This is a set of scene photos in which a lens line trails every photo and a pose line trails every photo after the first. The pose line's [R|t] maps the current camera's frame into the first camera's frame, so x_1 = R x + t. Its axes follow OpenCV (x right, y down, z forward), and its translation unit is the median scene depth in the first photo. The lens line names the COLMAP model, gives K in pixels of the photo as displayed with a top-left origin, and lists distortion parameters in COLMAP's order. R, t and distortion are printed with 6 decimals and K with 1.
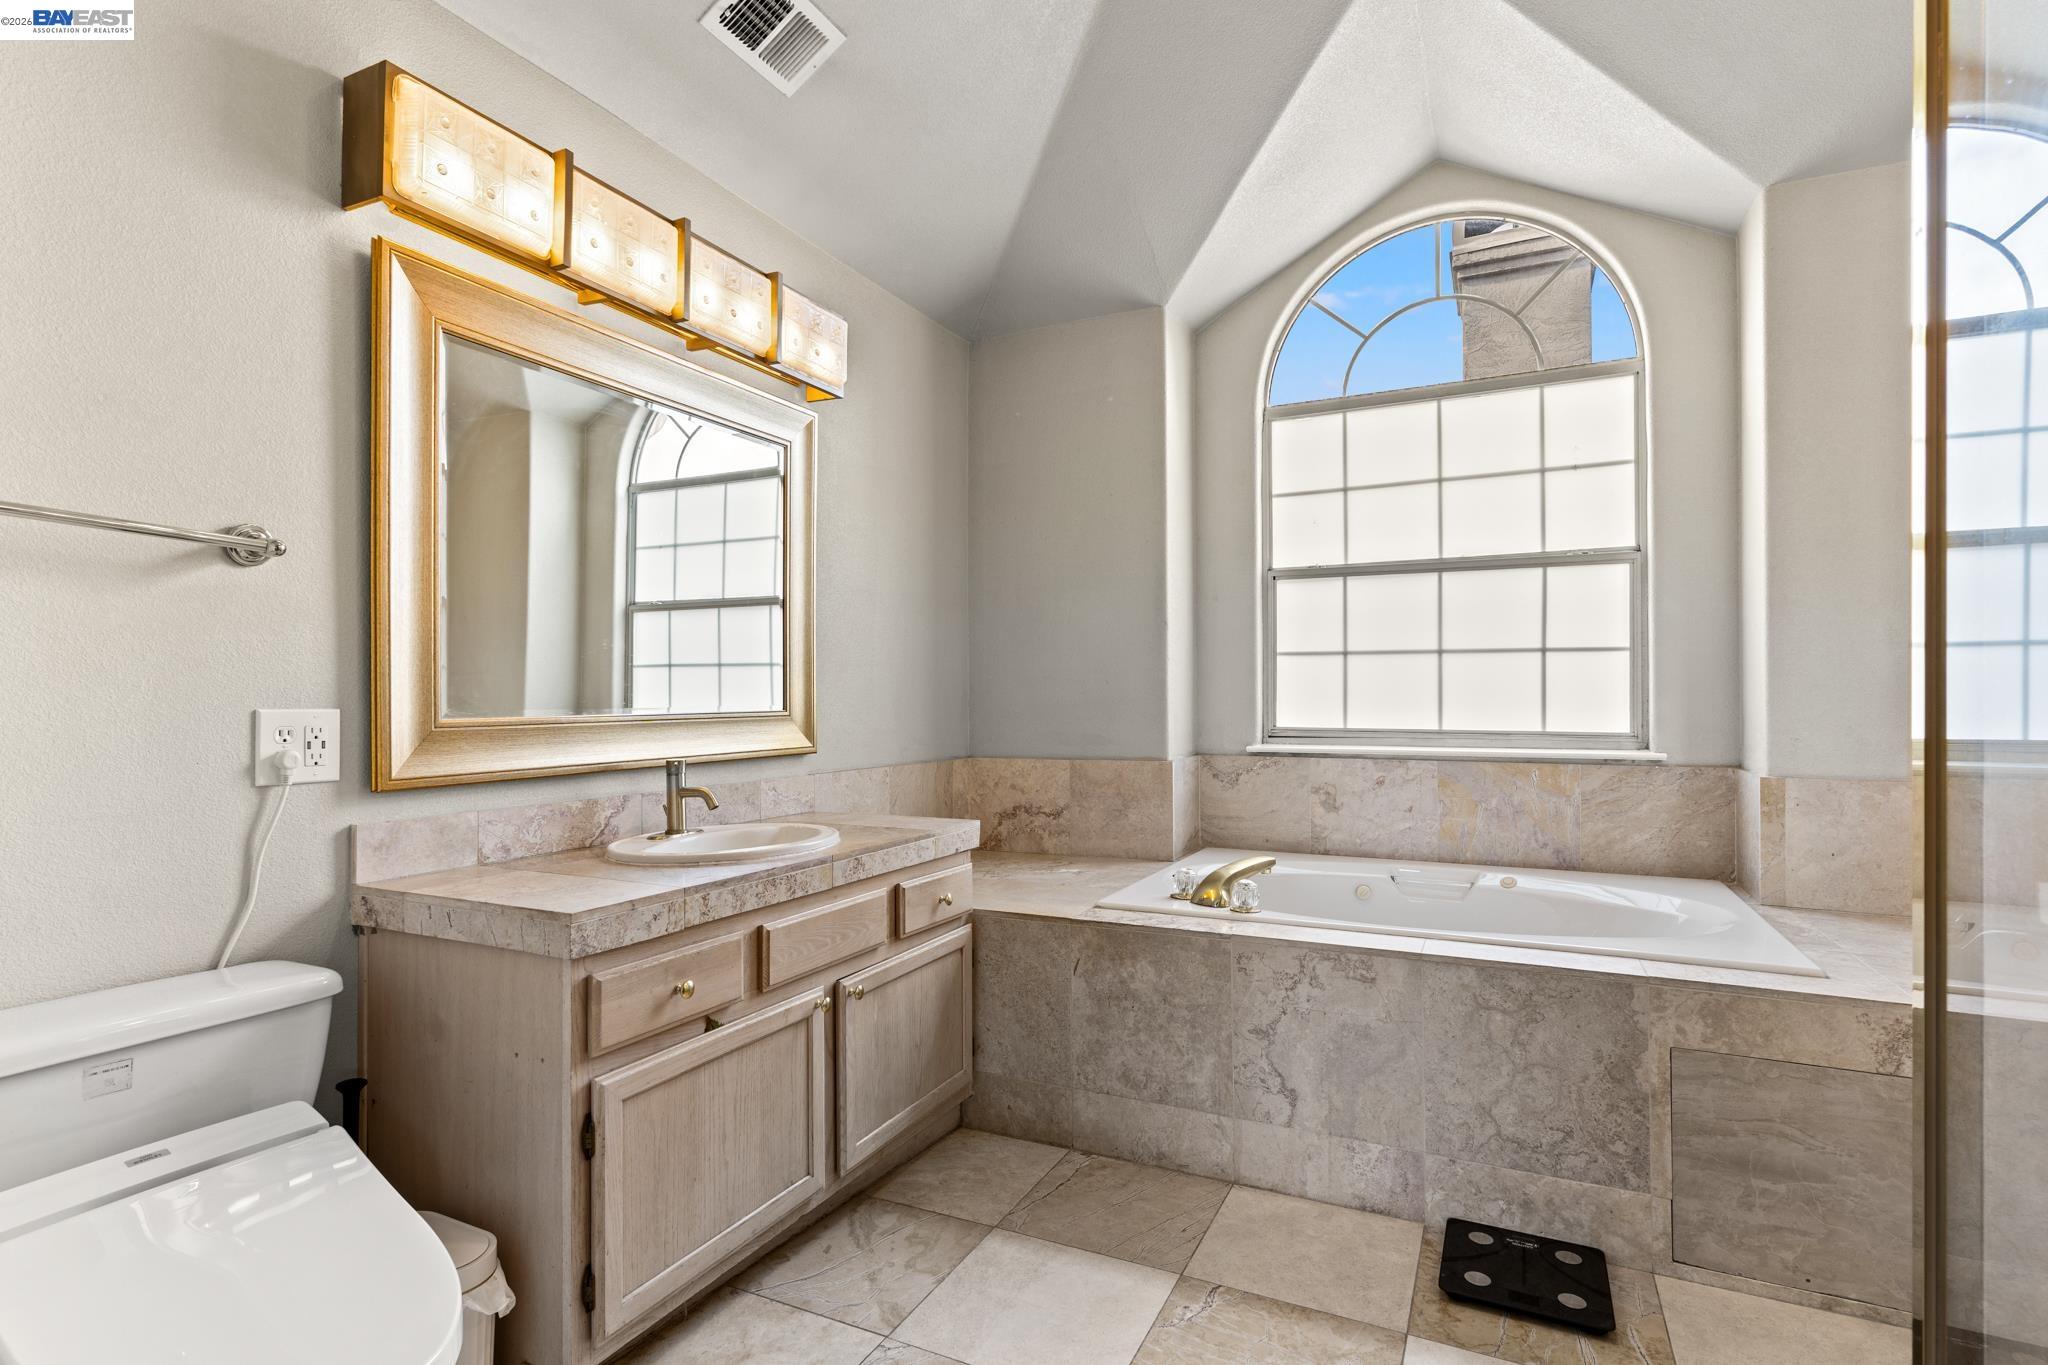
lens RADIAL K [[996.0, 0, 1023.8], [0, 996.0, 684.9], [0, 0, 1]] dist [0.003231, -0.000523]
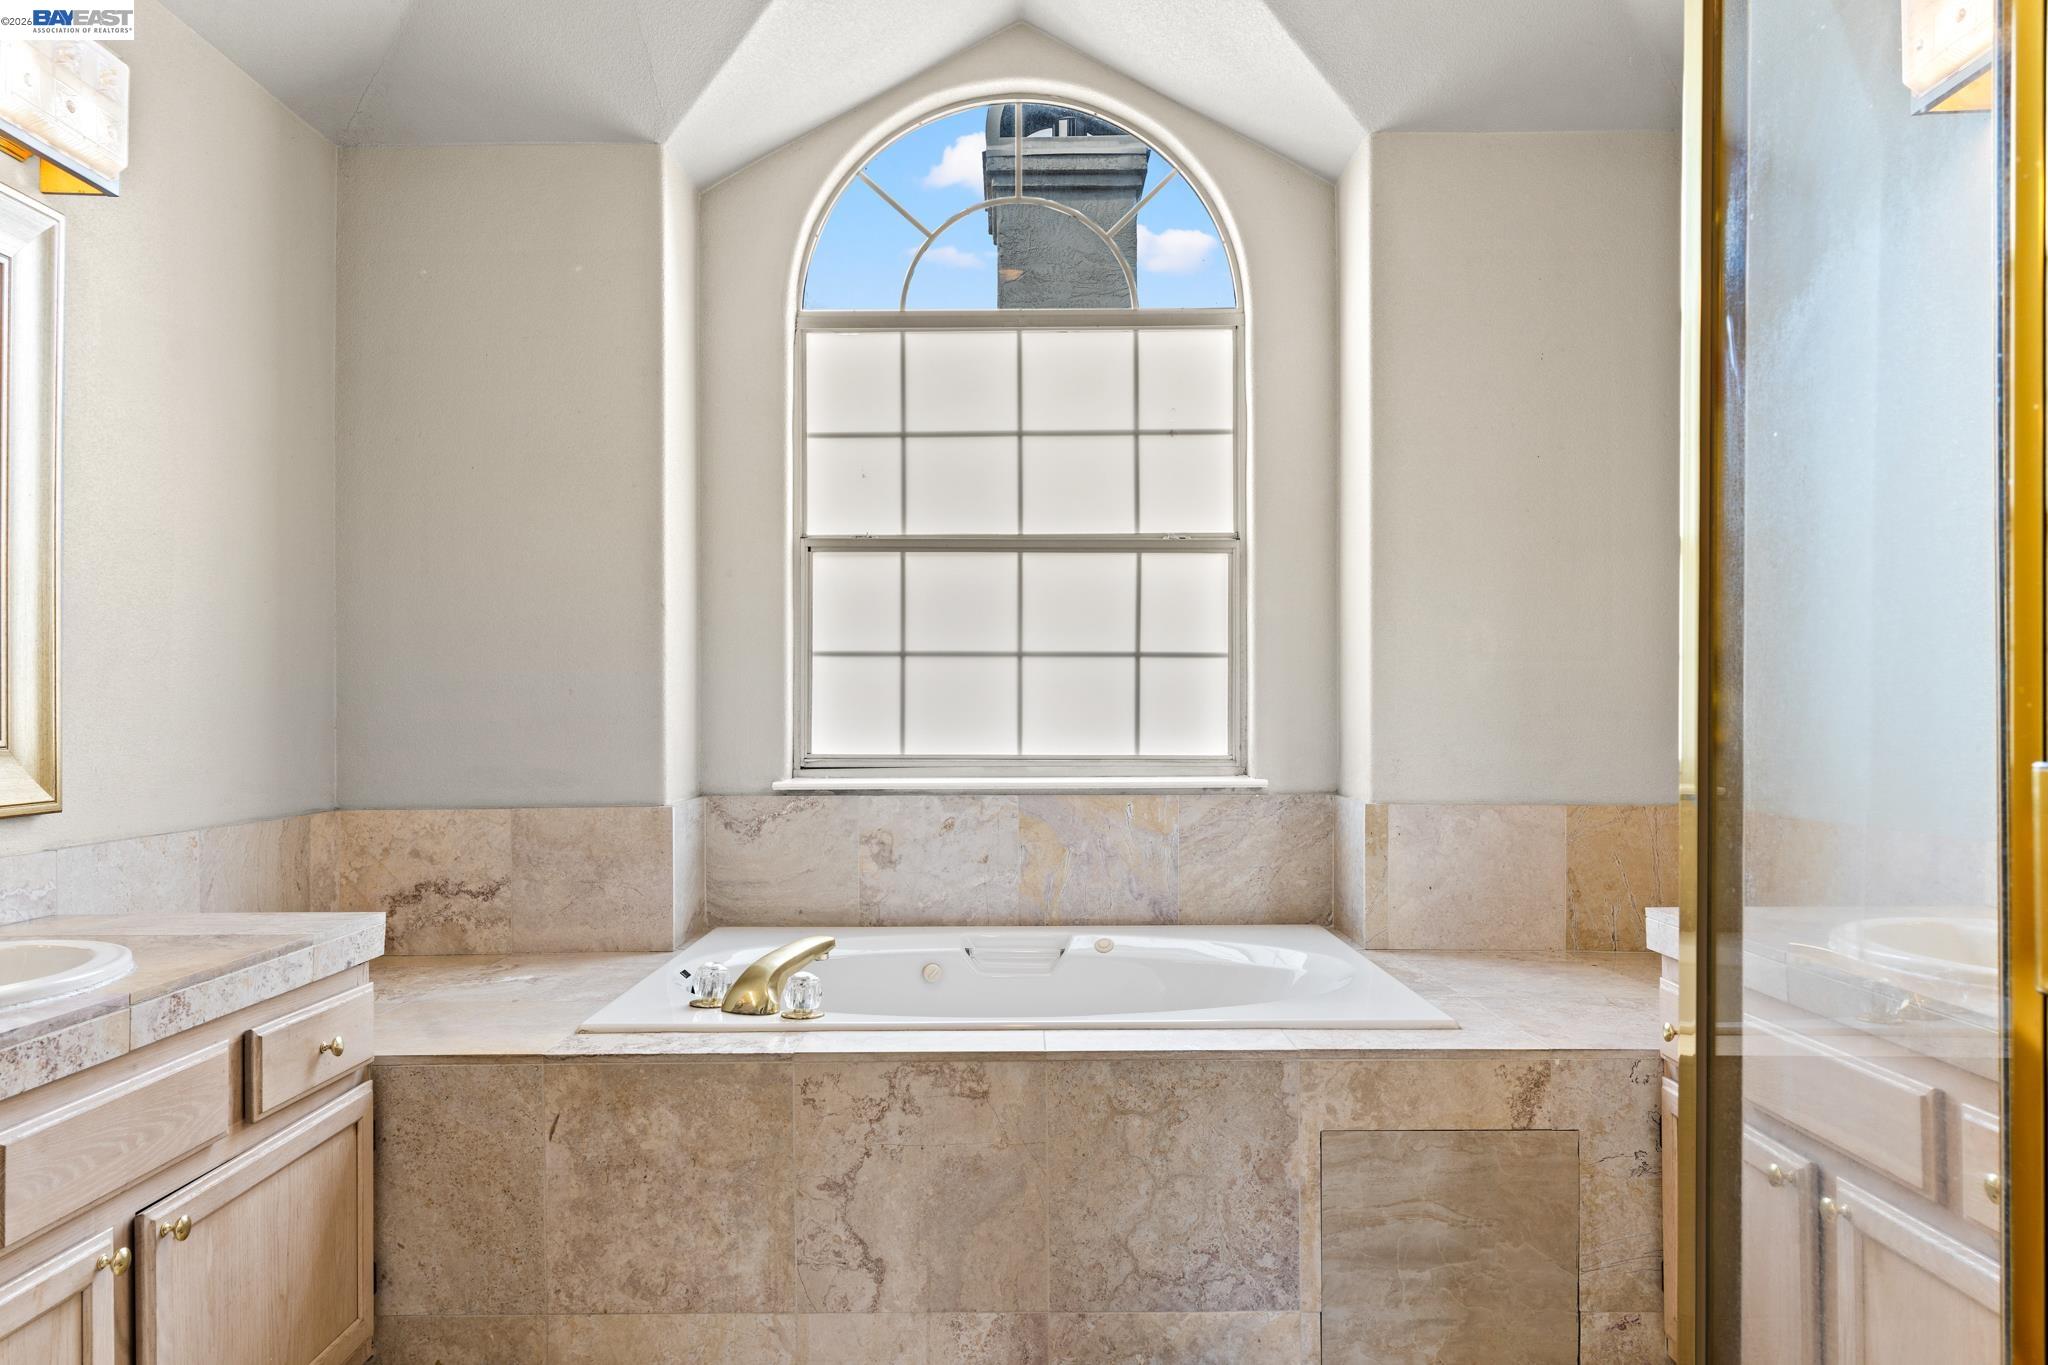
lens RADIAL K [[1346.2, 0, 1016.3], [0, 1346.2, 702.9], [0, 0, 1]] dist [-0.006111, 0.005044]
pose [[0.898358, 0.002806, 0.439256, -0.059062], [-0.004856, 0.999982, 0.003542, 0.000615], [-0.439238, -0.005315, 0.898355, 0.074762]]
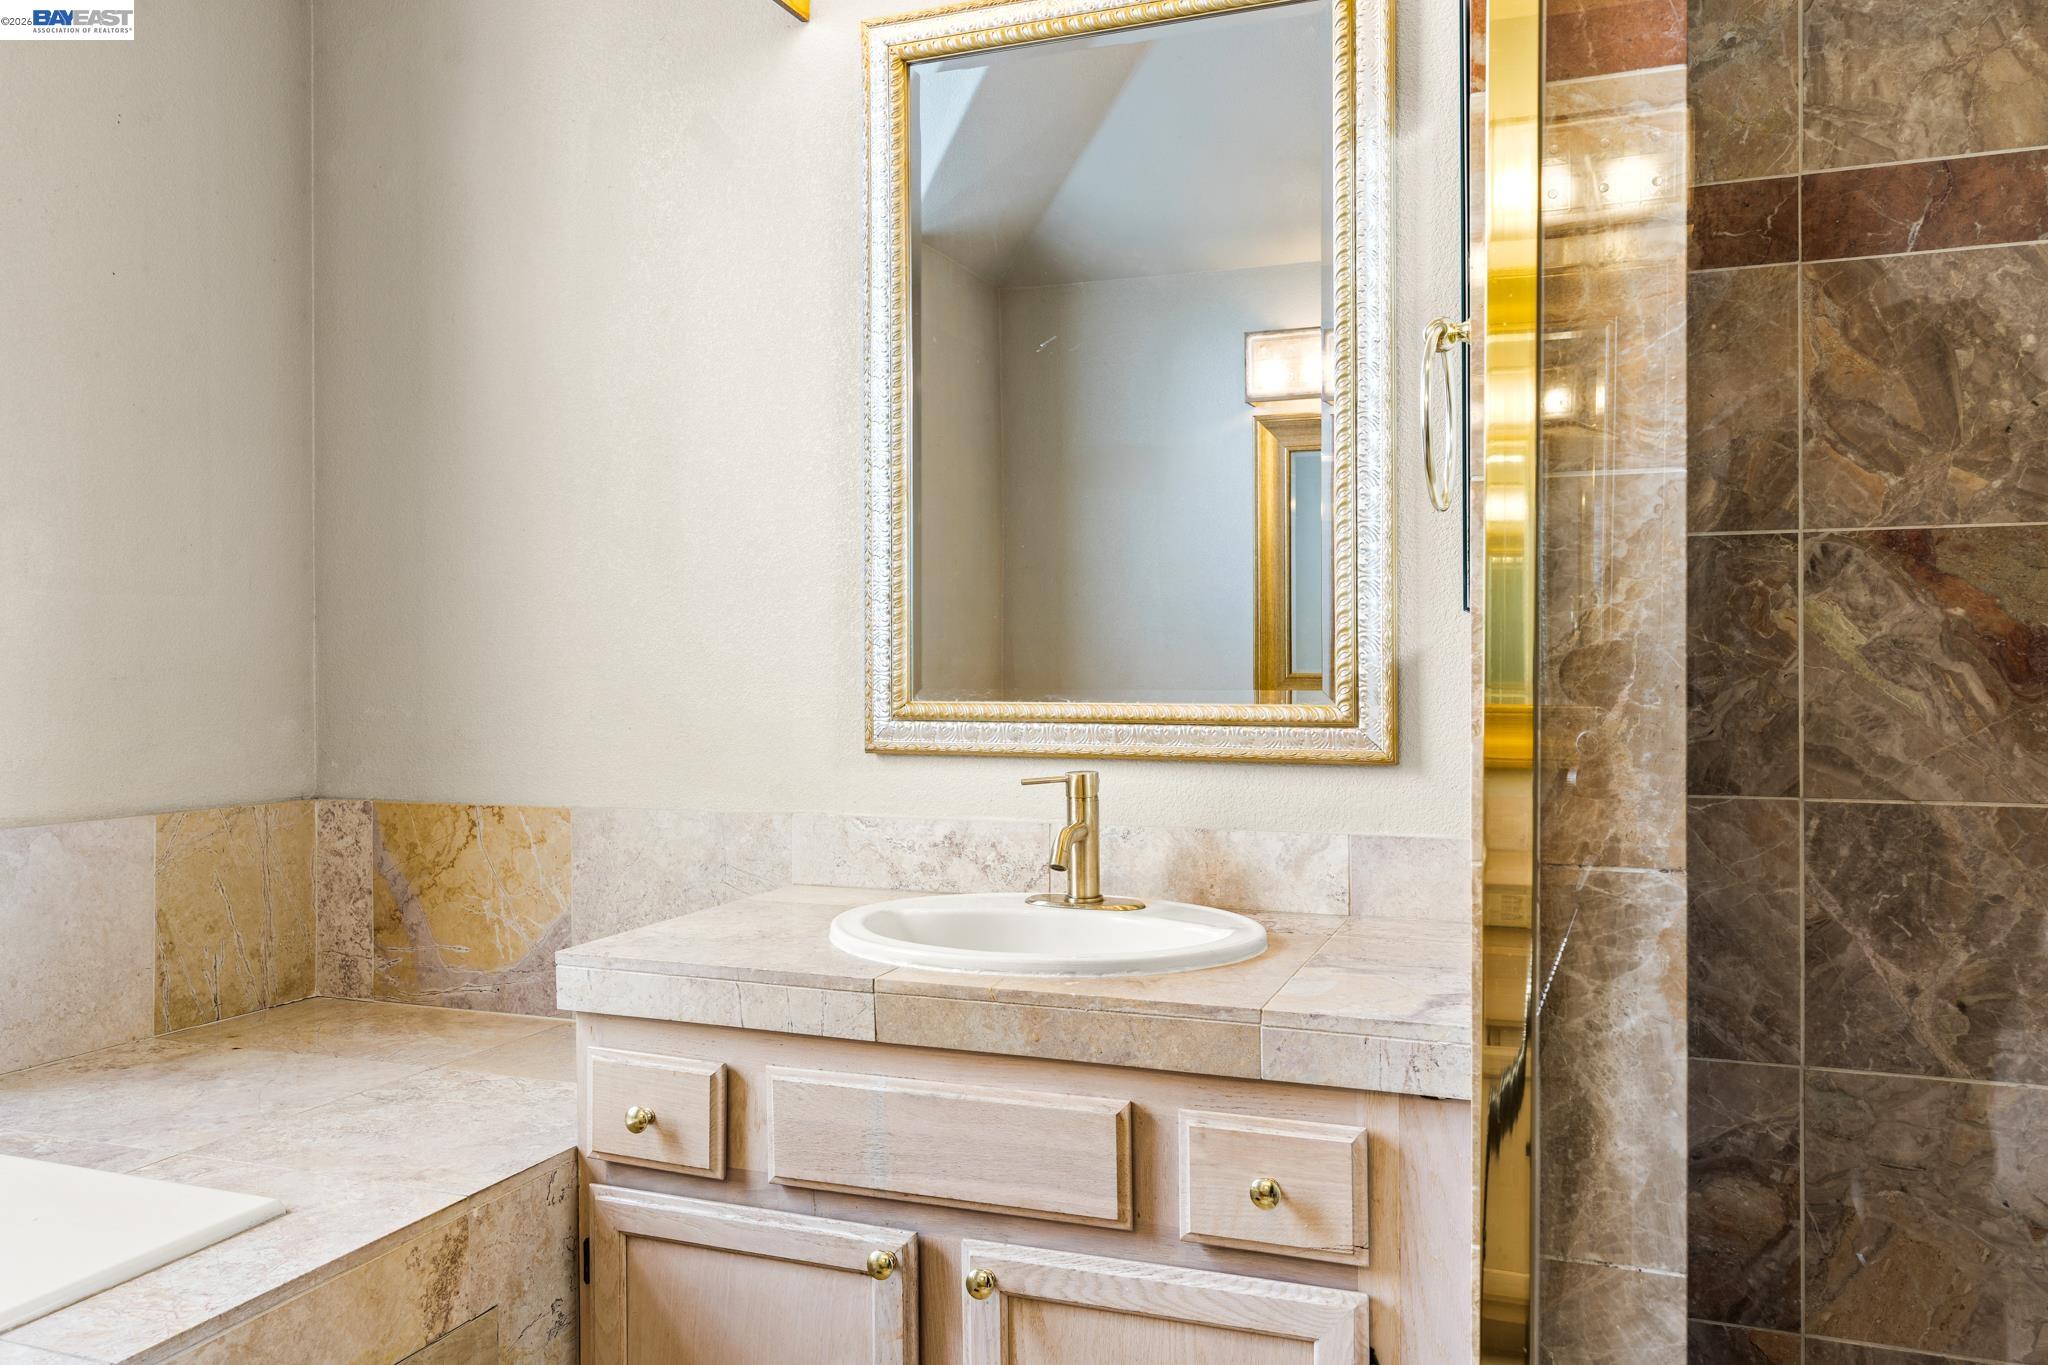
lens RADIAL K [[1514.9, 0, 1025.1], [0, 1514.9, 671.2], [0, 0, 1]] dist [-0.002993, -0.002158]
pose [[-0.095788, -0.003157, 0.995397, -0.018037], [-0.012524, 0.999920, 0.001966, 0.002118], [-0.995323, -0.012278, -0.095820, 0.527280]]
